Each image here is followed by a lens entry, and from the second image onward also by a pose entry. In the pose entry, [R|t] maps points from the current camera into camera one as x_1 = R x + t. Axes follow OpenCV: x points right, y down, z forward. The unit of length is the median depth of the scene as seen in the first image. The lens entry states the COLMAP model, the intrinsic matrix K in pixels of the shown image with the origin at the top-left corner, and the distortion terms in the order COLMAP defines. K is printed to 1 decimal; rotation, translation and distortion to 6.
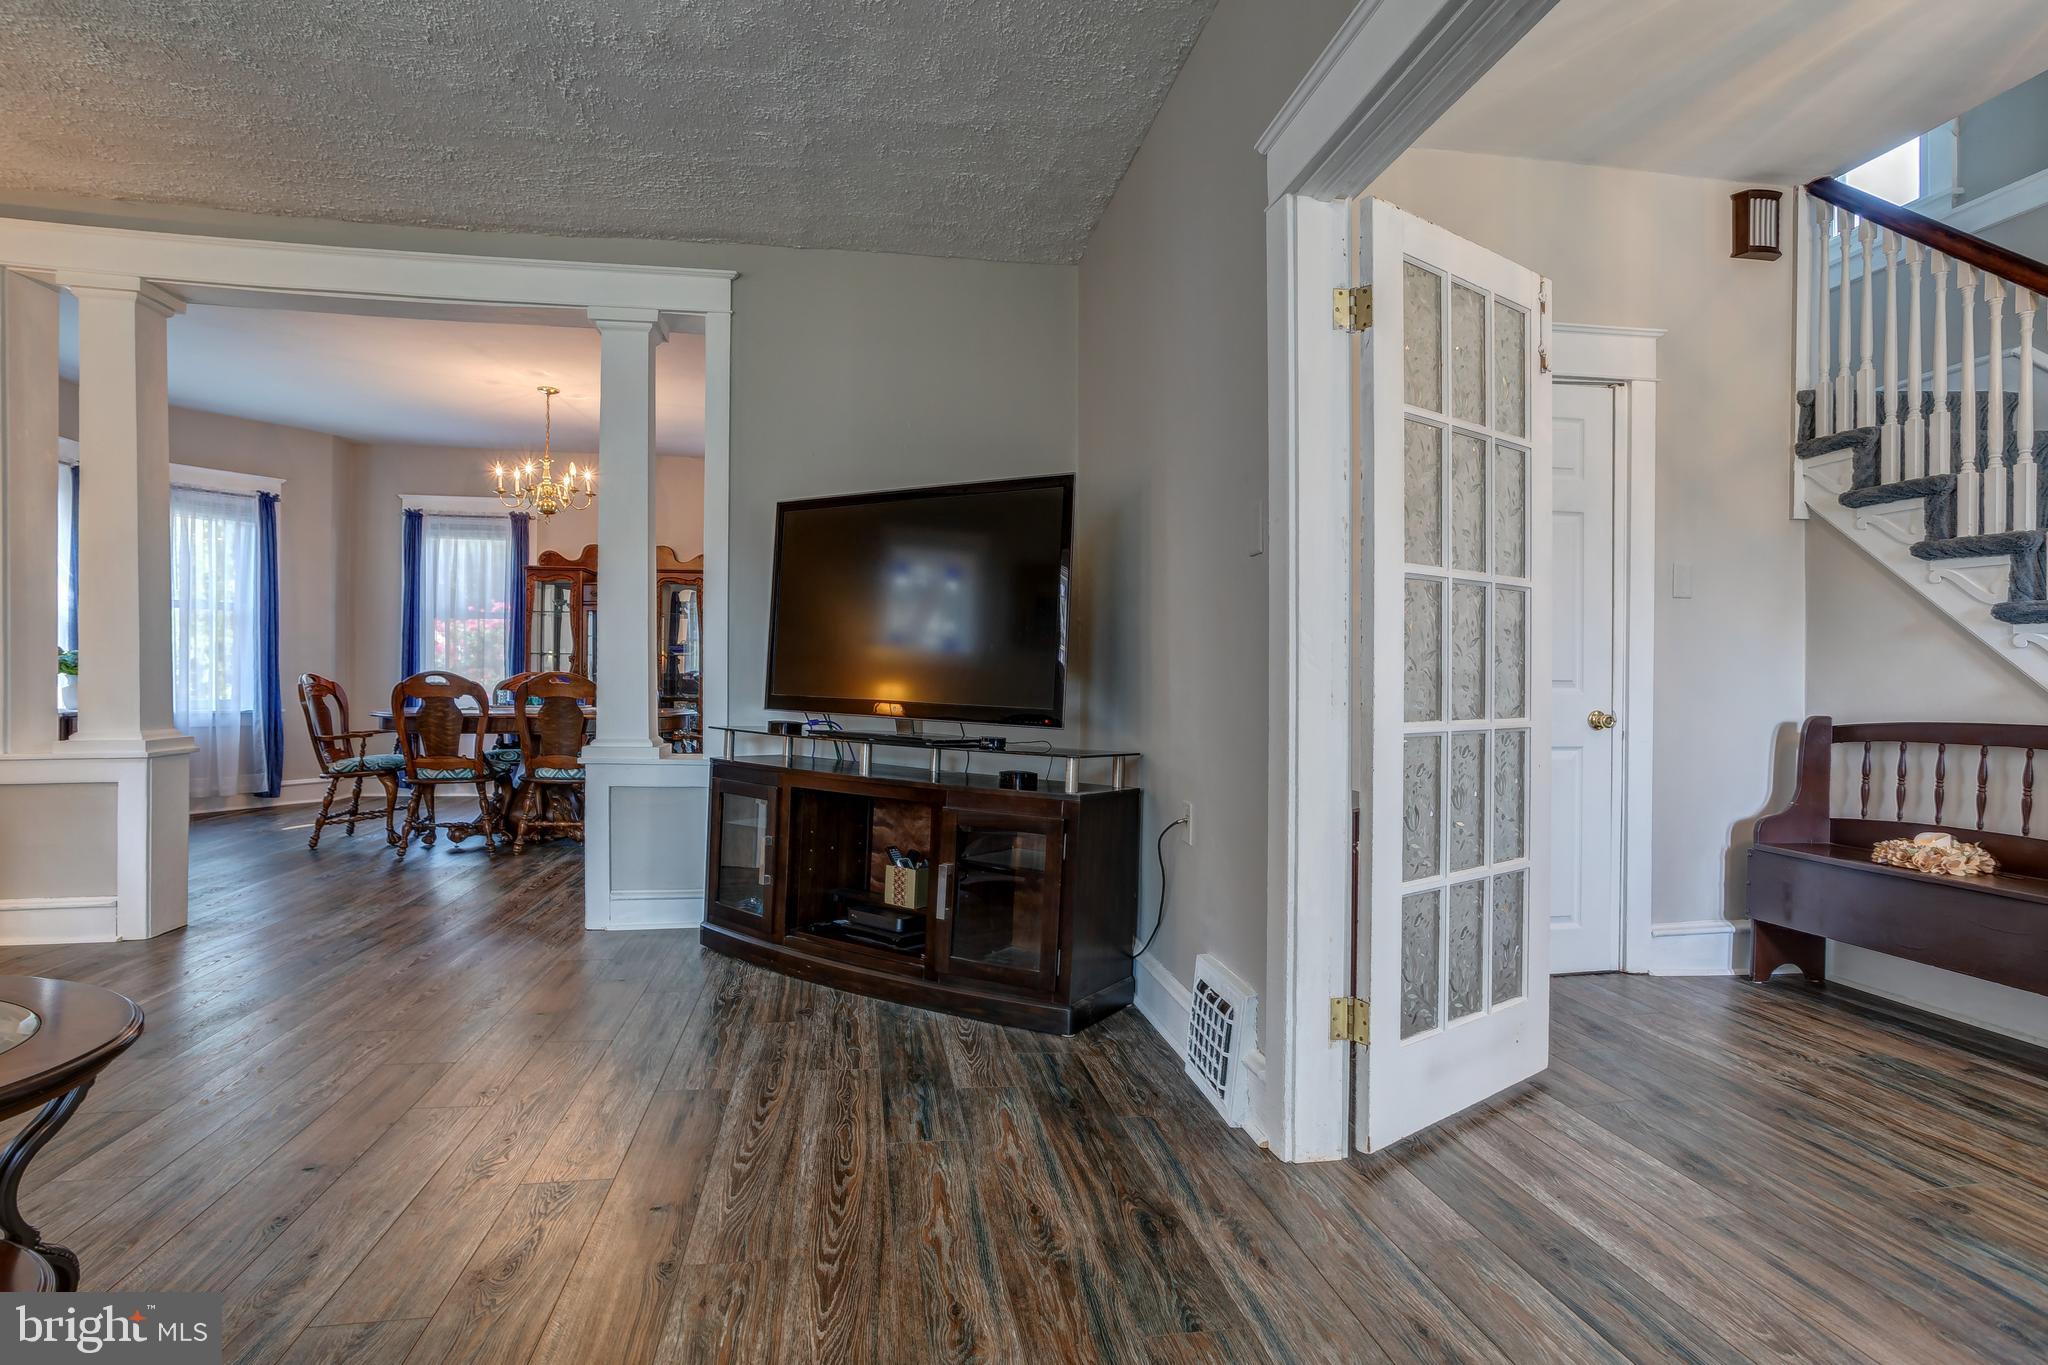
lens RADIAL K [[1038.0, 0, 1057.4], [0, 1038.0, 678.8], [0, 0, 1]] dist [-0.058499, 0.033423]
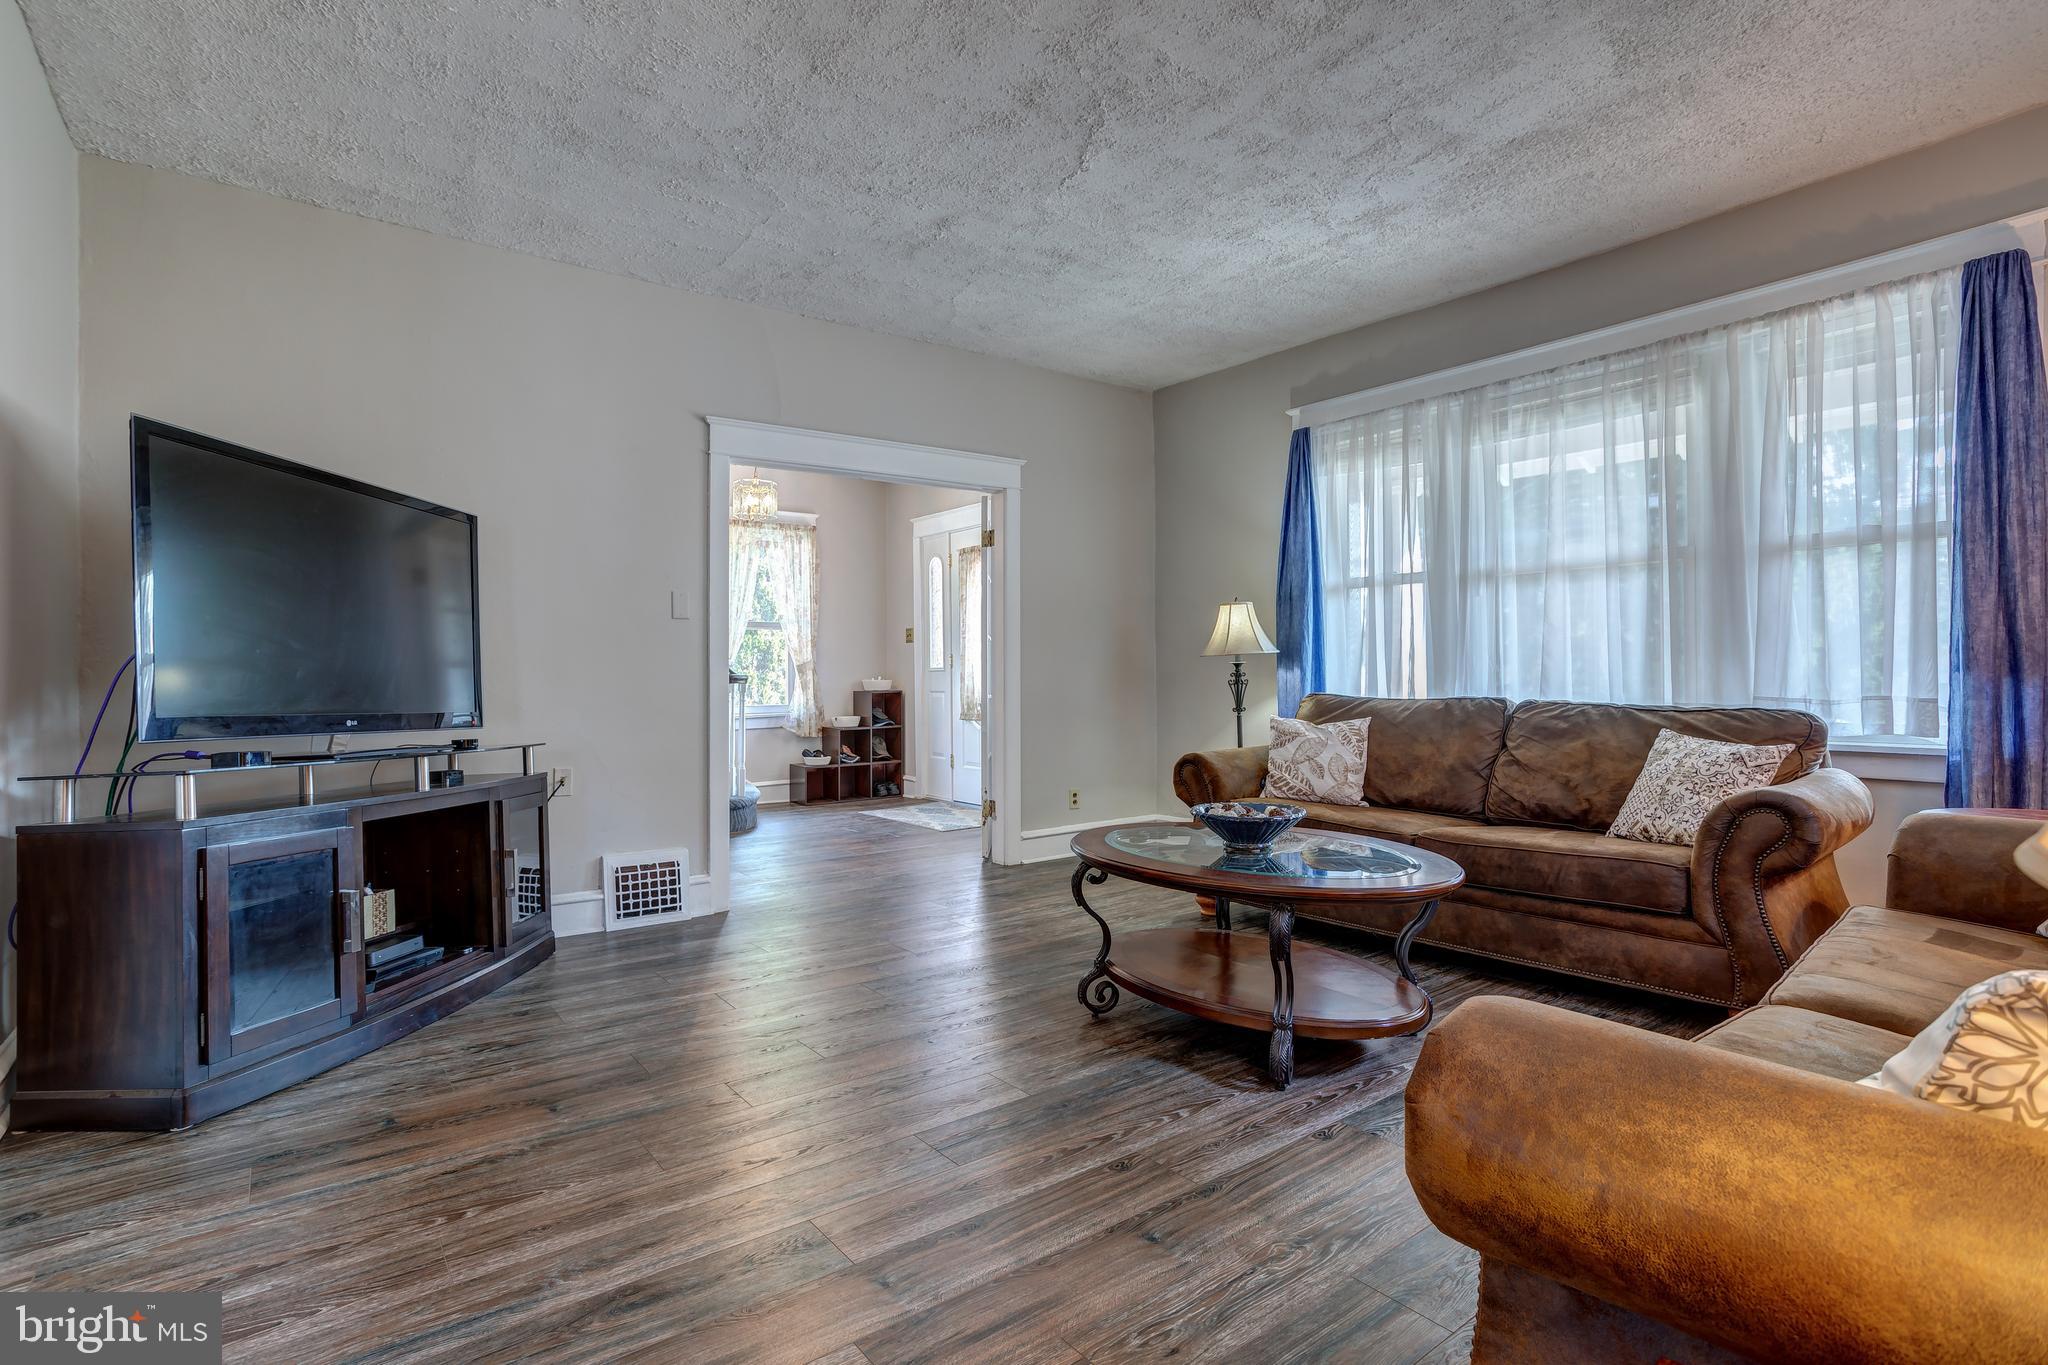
lens RADIAL K [[981.5, 0, 1015.6], [0, 981.5, 673.9], [0, 0, 1]] dist [-0.049802, 0.030244]
pose [[-0.460341, 0.000100, 0.887742, -1.198069], [0.004166, 0.999989, 0.002047, -0.012462], [-0.887732, 0.004641, -0.460336, 0.909256]]
